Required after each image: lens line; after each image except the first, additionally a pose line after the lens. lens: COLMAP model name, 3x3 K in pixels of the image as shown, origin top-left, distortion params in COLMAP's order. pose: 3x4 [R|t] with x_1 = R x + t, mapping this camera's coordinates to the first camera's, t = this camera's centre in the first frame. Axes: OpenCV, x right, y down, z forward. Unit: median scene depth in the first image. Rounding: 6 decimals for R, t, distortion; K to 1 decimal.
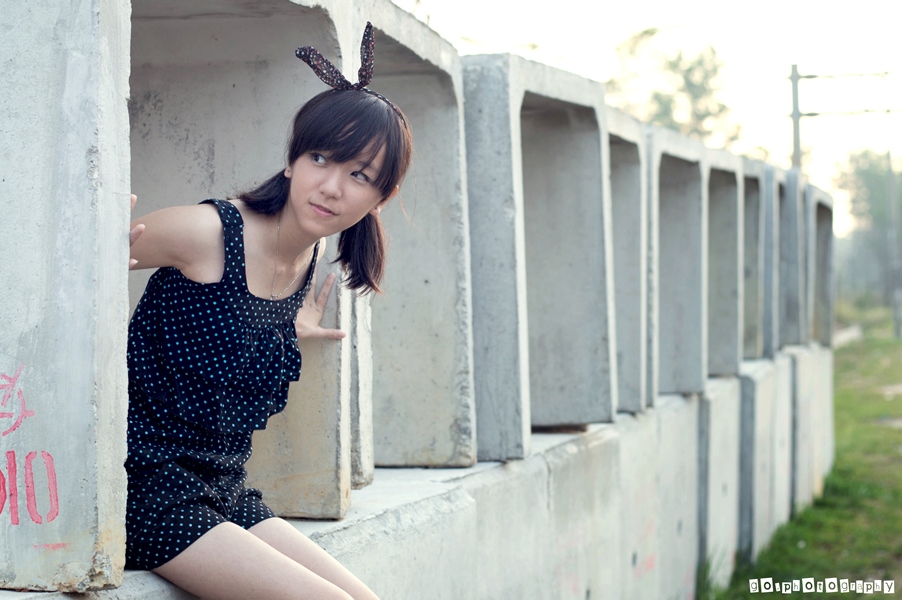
lens RADIAL K [[2006.3, 0, 449.9], [0, 2006.3, 302.1], [0, 0, 1]] dist [-0.129414, 0.000000]
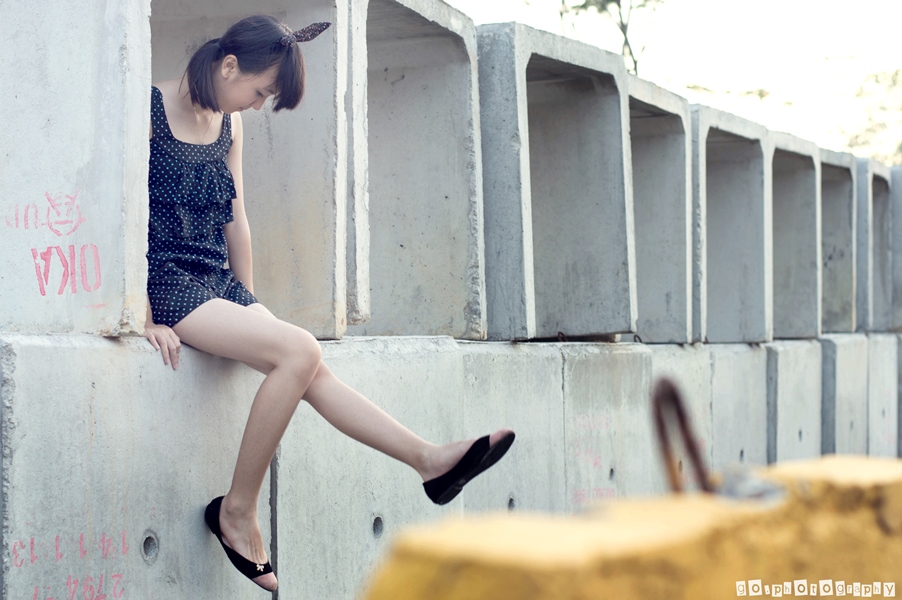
lens RADIAL K [[2006.3, 0, 451.6], [0, 2006.3, 300.8], [0, 0, 1]] dist [-0.129414, 0.000000]
pose [[0.992912, -0.005672, -0.118713, 0.177970], [0.002354, 0.999603, -0.028069, 0.114111], [0.118825, 0.027591, 0.992532, -0.345016]]
